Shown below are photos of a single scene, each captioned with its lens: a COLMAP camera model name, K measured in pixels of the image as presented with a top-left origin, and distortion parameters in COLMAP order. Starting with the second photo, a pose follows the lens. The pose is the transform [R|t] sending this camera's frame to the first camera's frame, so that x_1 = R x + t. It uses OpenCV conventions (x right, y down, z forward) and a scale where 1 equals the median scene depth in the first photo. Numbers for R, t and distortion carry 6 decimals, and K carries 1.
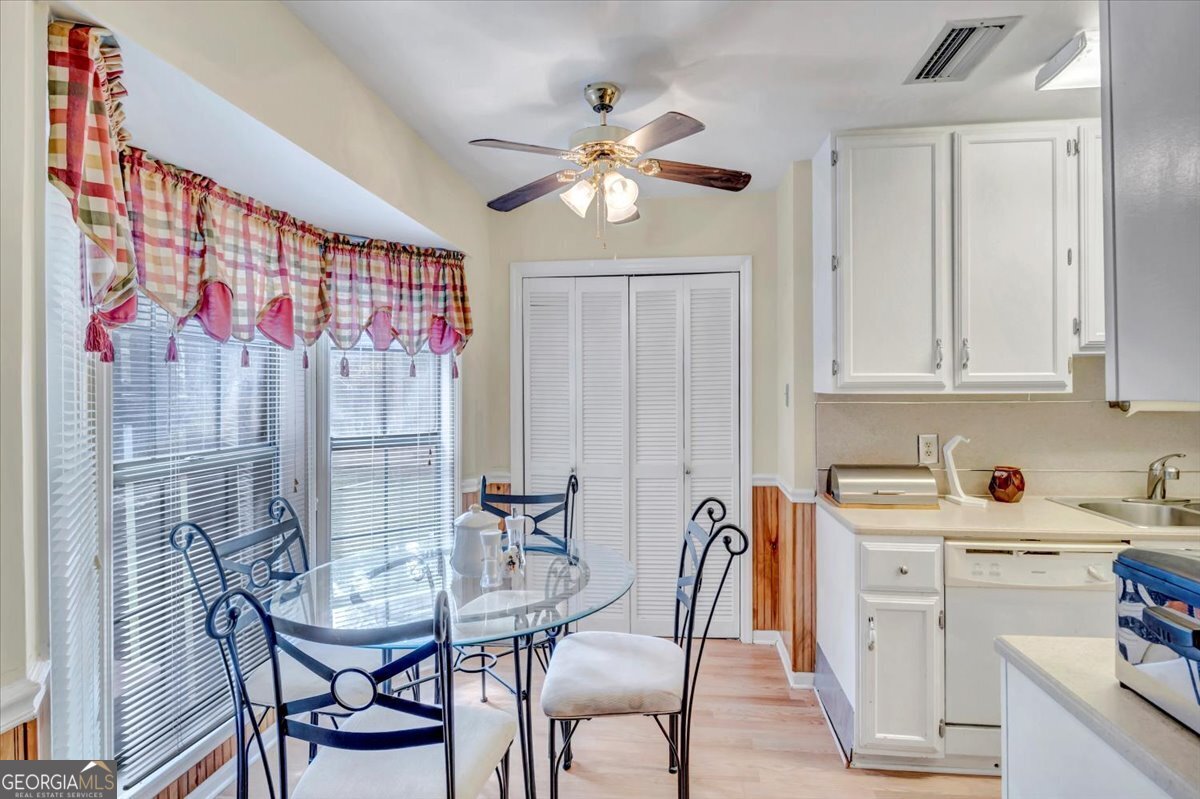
lens RADIAL K [[588.6, 0, 611.8], [0, 588.6, 385.8], [0, 0, 1]] dist [-0.000780, 0.000193]
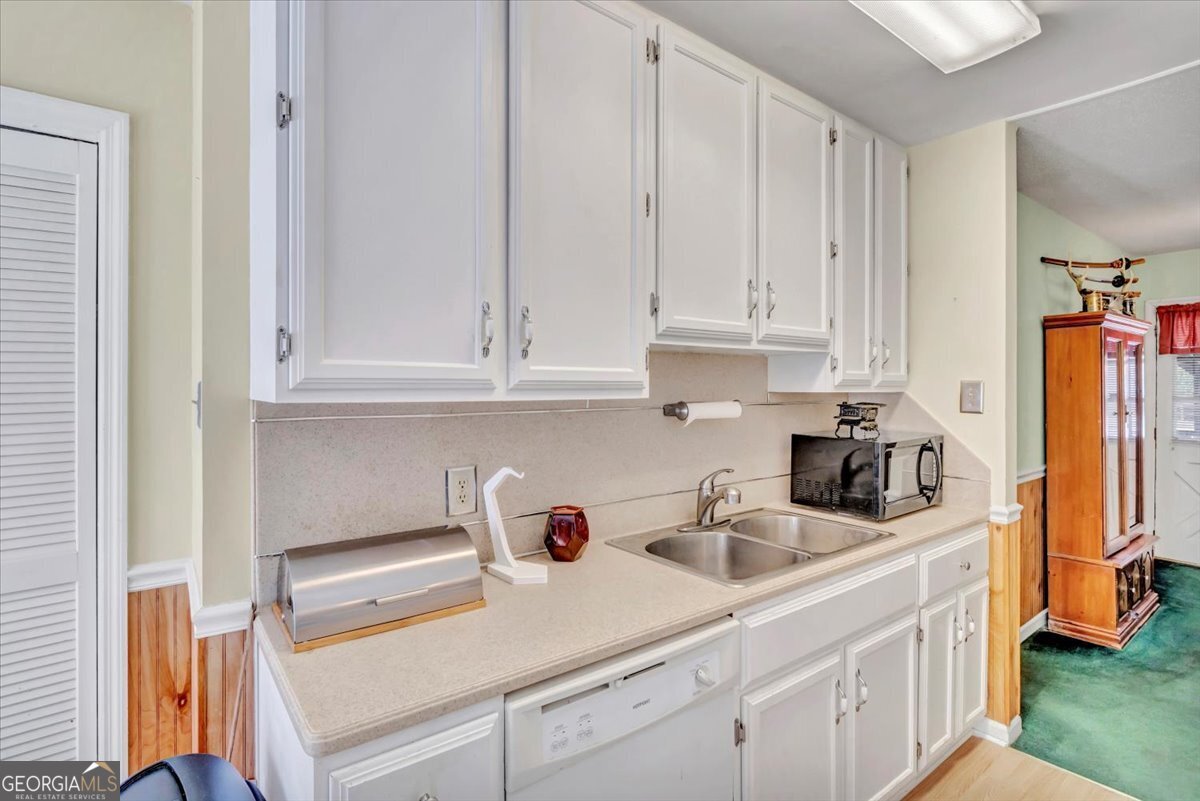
lens RADIAL K [[588.6, 0, 611.8], [0, 588.6, 386.8], [0, 0, 1]] dist [-0.000780, 0.000193]
pose [[0.709278, 0.005209, 0.704909, 0.246891], [-0.004361, 0.999986, -0.003002, 0.000907], [-0.704915, -0.000945, 0.709291, 0.518743]]
